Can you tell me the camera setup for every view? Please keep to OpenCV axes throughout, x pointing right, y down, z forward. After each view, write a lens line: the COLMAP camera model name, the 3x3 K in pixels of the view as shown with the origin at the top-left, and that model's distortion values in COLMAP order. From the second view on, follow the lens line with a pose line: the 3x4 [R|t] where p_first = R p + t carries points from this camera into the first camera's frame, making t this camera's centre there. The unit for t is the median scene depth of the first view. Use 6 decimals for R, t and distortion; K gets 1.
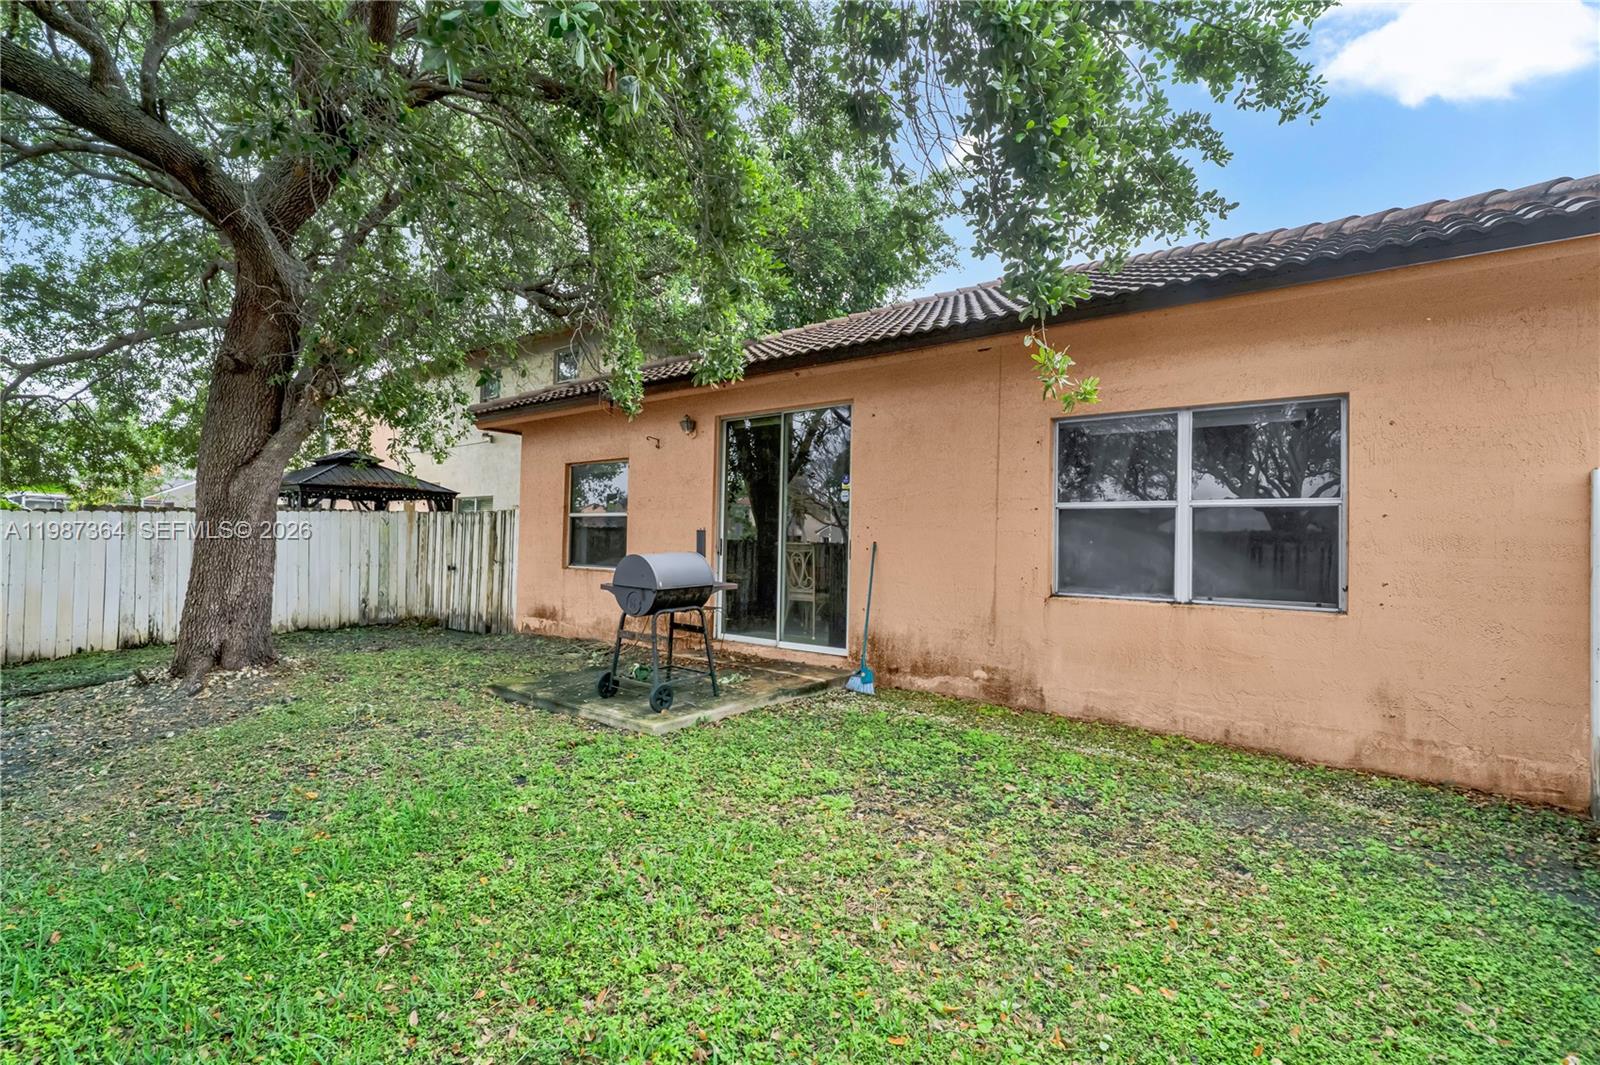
lens RADIAL K [[723.4, 0, 788.8], [0, 723.4, 530.6], [0, 0, 1]] dist [0.000417, 0.000223]
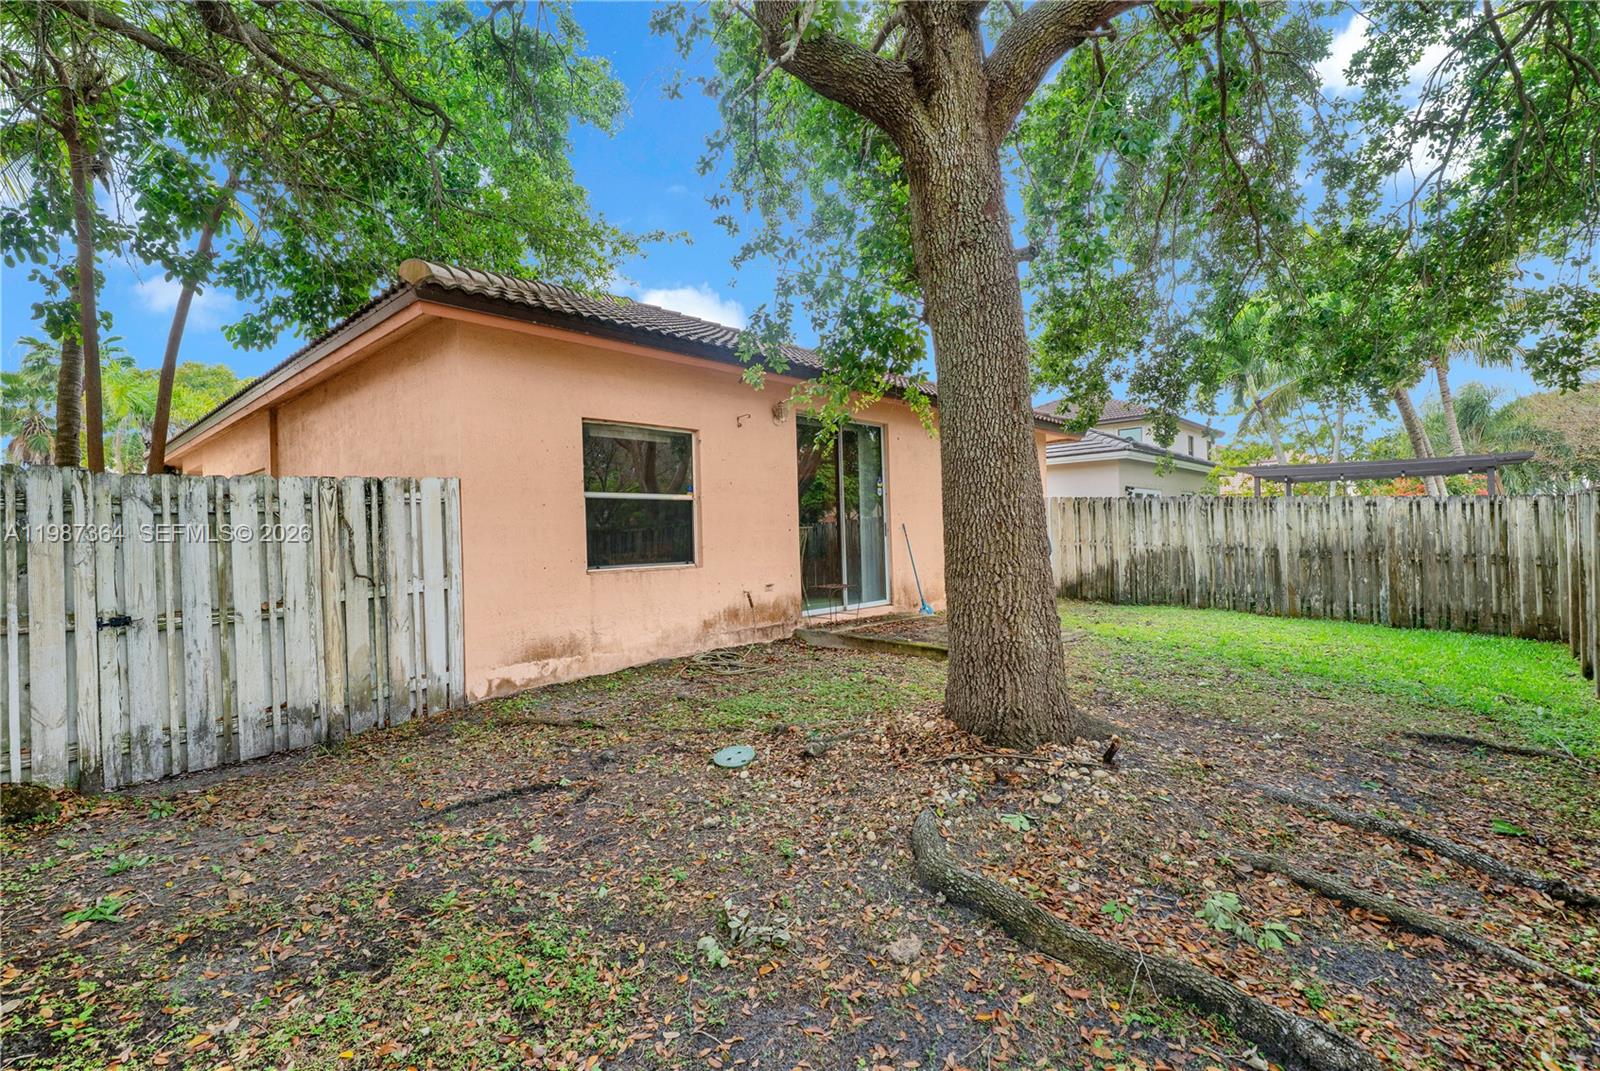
lens RADIAL K [[724.5, 0, 801.0], [0, 724.5, 548.9], [0, 0, 1]] dist [0.001144, 0.000488]
pose [[0.093489, -0.047854, 0.994470, -0.829905], [0.004585, 0.998854, 0.047634, -0.003180], [-0.995610, 0.000106, 0.093602, 0.634371]]
